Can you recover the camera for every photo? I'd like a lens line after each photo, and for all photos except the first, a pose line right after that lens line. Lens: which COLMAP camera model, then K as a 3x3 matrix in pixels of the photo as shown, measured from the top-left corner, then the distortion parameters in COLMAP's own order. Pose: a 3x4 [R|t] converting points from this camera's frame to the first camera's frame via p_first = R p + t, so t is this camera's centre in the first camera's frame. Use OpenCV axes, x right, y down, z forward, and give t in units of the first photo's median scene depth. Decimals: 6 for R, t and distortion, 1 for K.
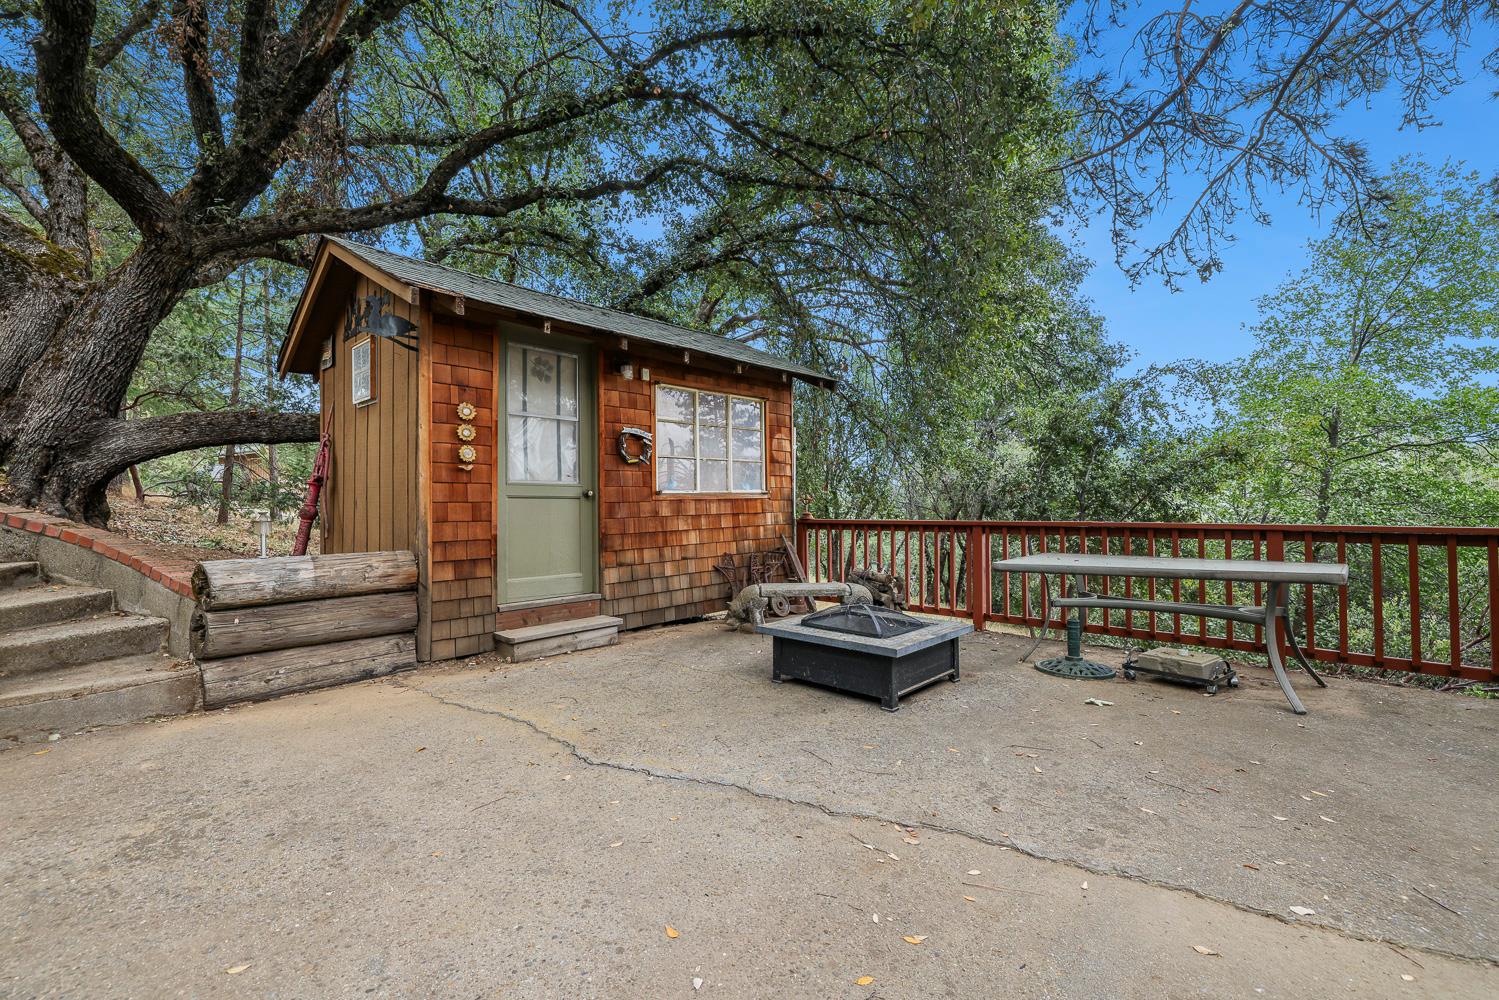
lens RADIAL K [[628.4, 0, 750.8], [0, 628.4, 496.1], [0, 0, 1]] dist [-0.000833, 0.000360]
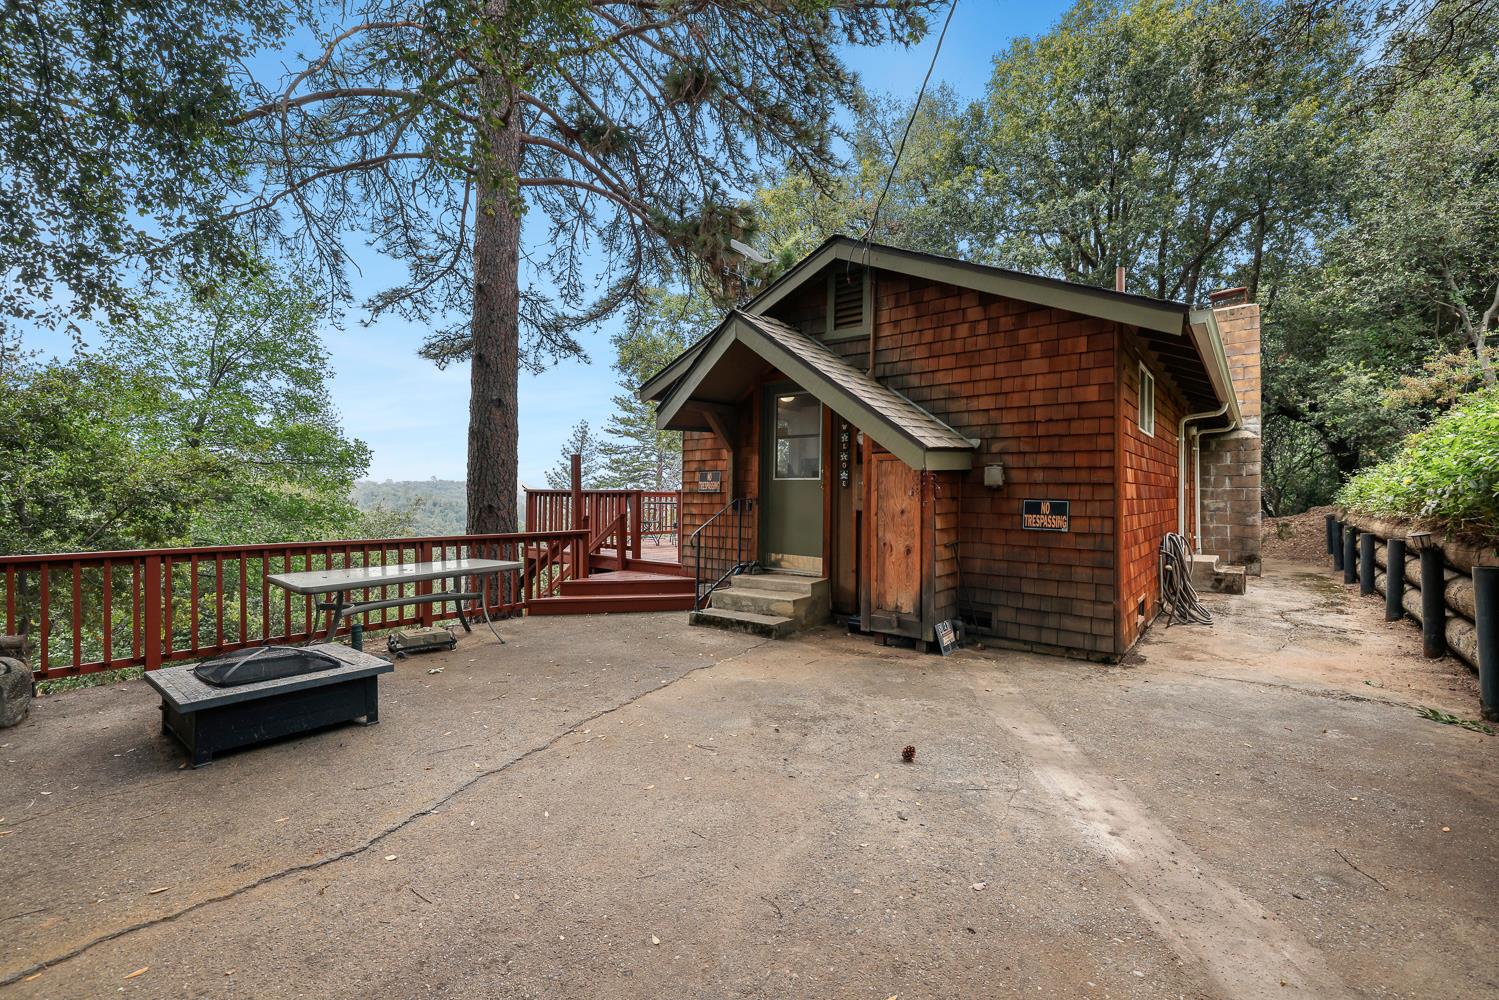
lens RADIAL K [[628.4, 0, 750.8], [0, 628.4, 496.1], [0, 0, 1]] dist [-0.000833, 0.000360]
pose [[-0.065670, 0.010632, 0.997785, -0.716263], [-0.016468, 0.999796, -0.011737, -0.047950], [-0.997705, -0.017202, -0.065481, 0.306552]]
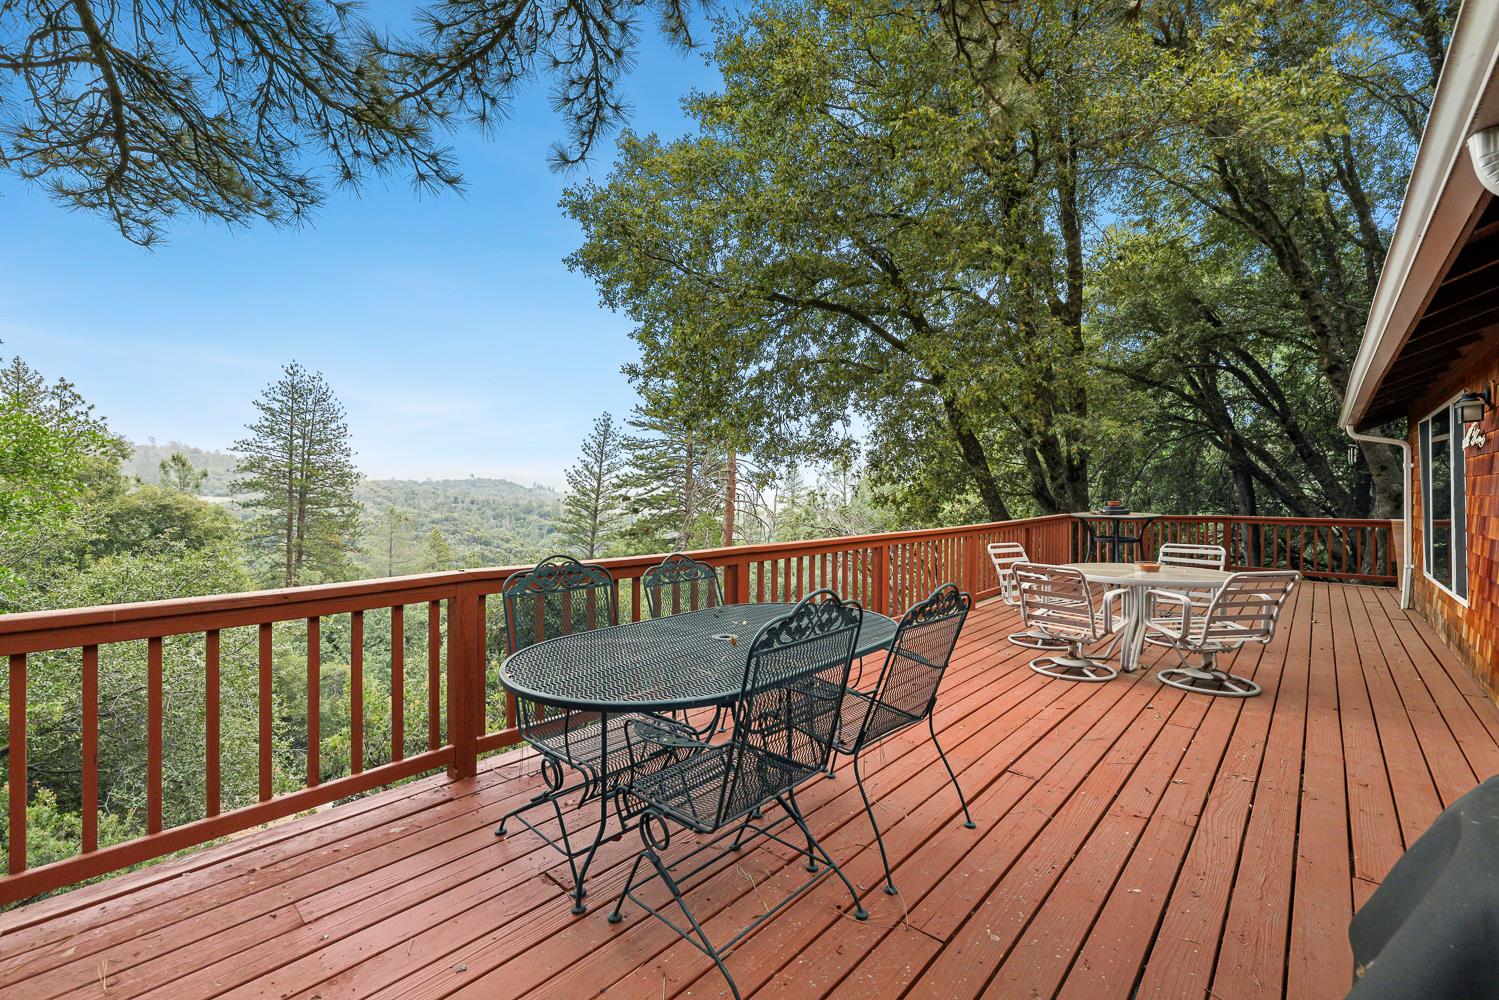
lens RADIAL K [[628.4, 0, 750.8], [0, 628.4, 496.1], [0, 0, 1]] dist [-0.000833, 0.000360]
pose [[-0.012817, 0.002875, 0.999914, 1.414546], [-0.008075, 0.999963, -0.002978, -0.176840], [-0.999885, -0.008113, -0.012793, 0.390838]]
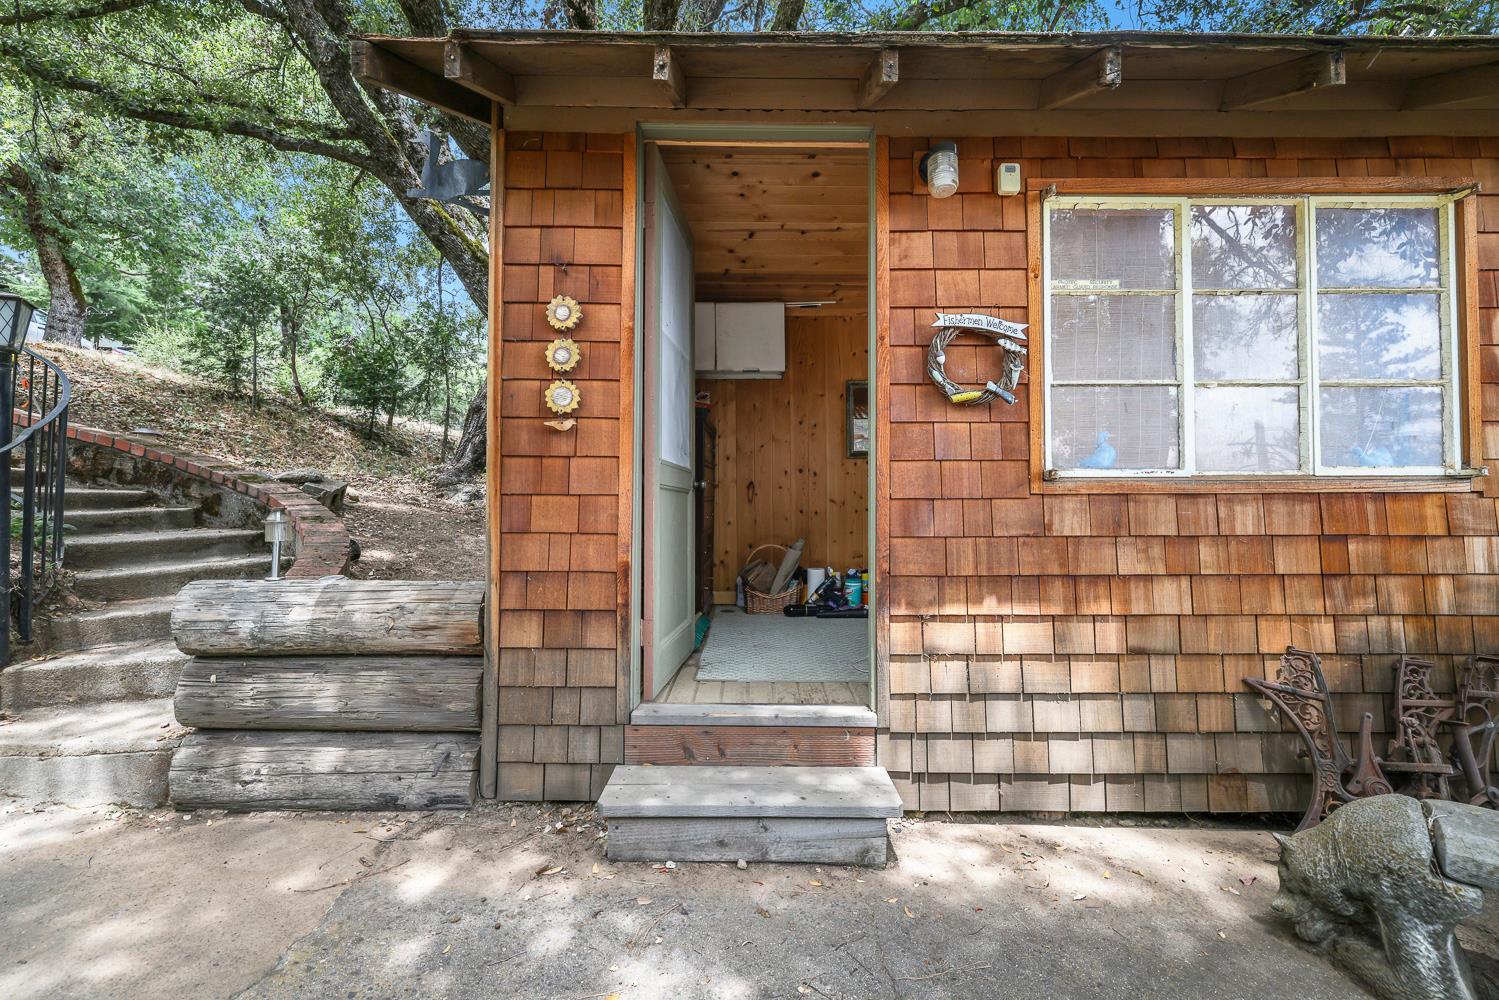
lens RADIAL K [[628.4, 0, 750.8], [0, 628.4, 496.1], [0, 0, 1]] dist [-0.000833, 0.000360]
pose [[0.683371, 0.000687, -0.730071, 0.013620], [-0.002895, 0.999994, -0.001769, 0.011139], [0.730066, 0.003322, 0.683369, 0.769380]]
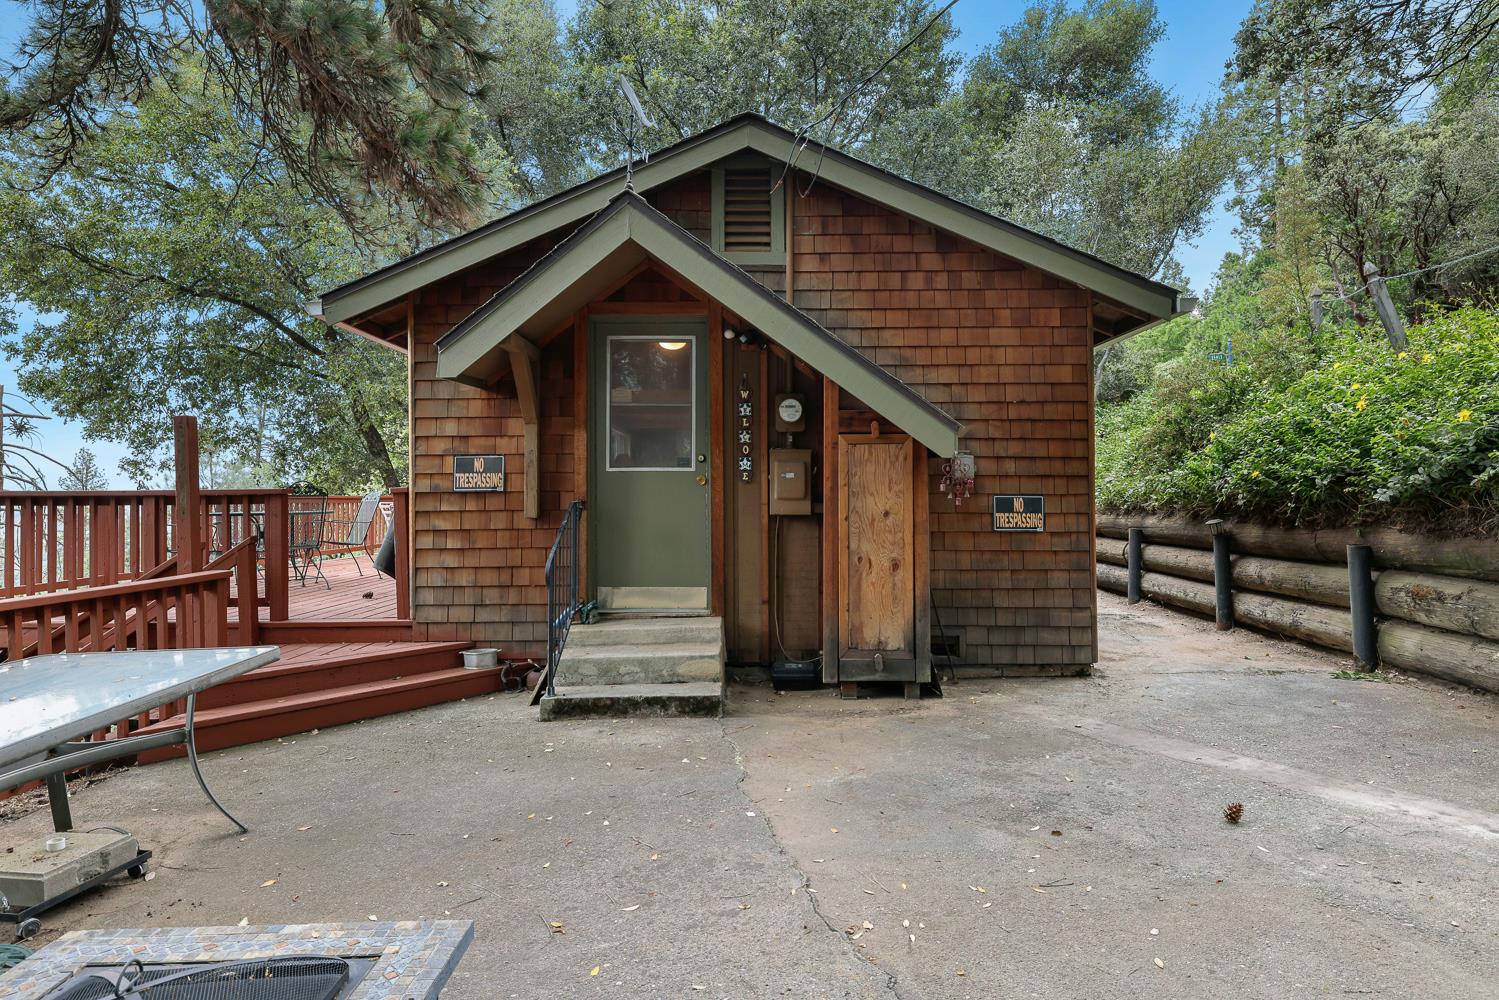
lens RADIAL K [[860.9, 0, 750.7], [0, 860.9, 495.1], [0, 0, 1]] dist [-0.000841, 0.001168]
pose [[-0.680295, 0.018871, 0.732696, -0.280070], [0.008474, 0.999804, -0.017882, -0.042829], [-0.732890, -0.005956, -0.680321, 0.939250]]
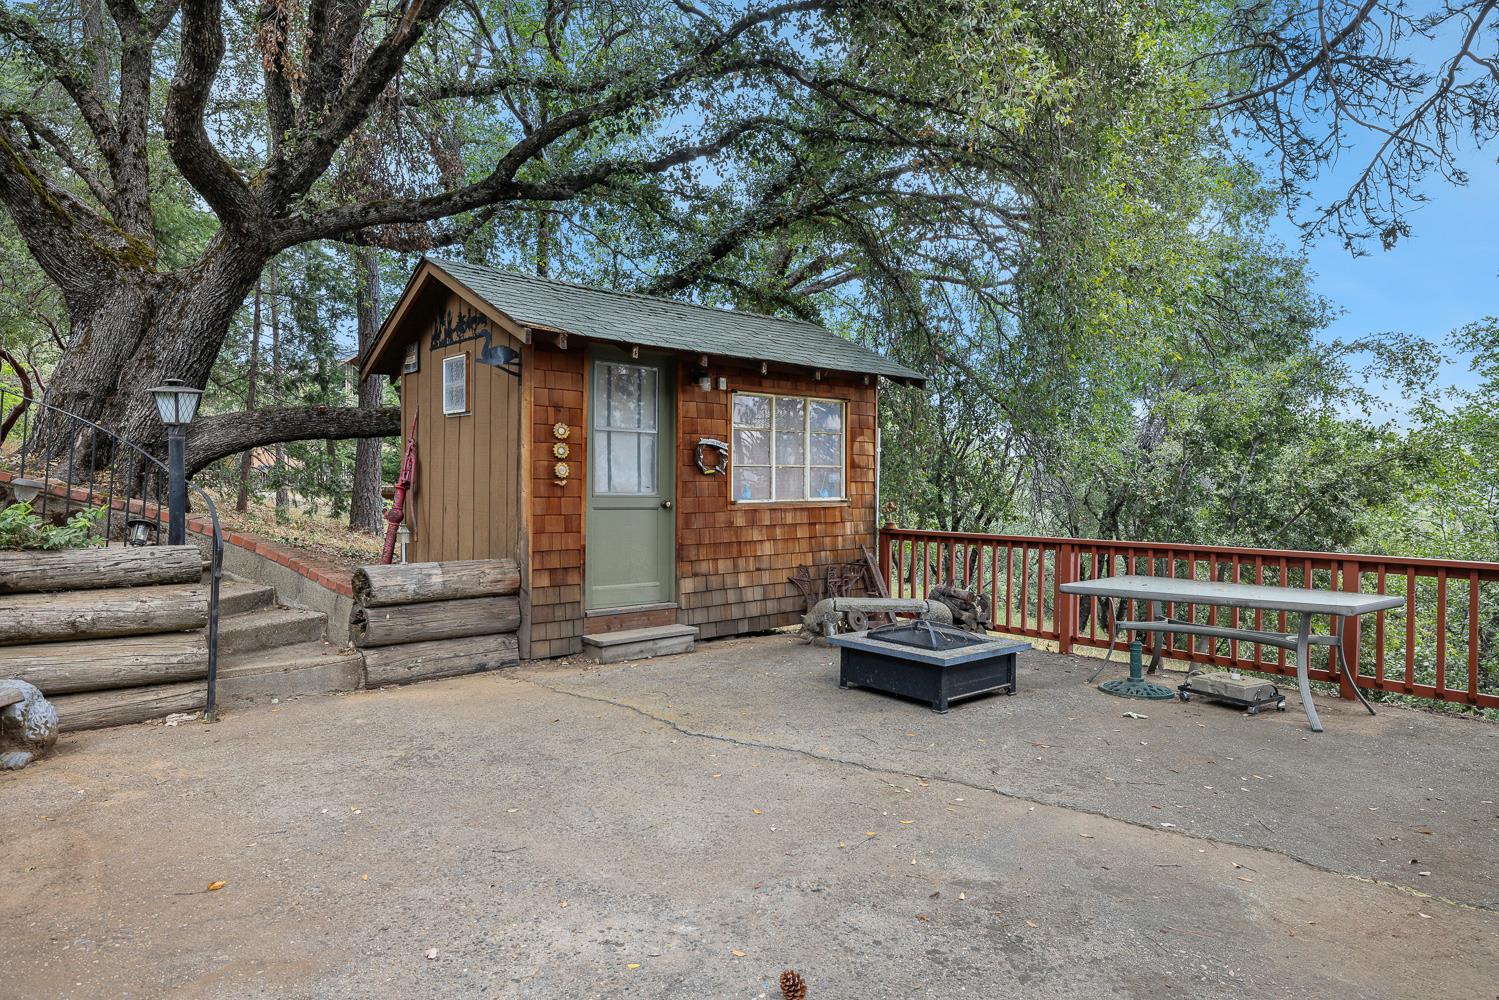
lens RADIAL K [[860.9, 0, 750.7], [0, 860.9, 495.1], [0, 0, 1]] dist [-0.000841, 0.001168]
pose [[0.994301, 0.017657, -0.105134, 0.028361], [-0.015001, 0.999549, 0.026008, -0.067950], [0.105546, -0.024283, 0.994118, -0.439042]]
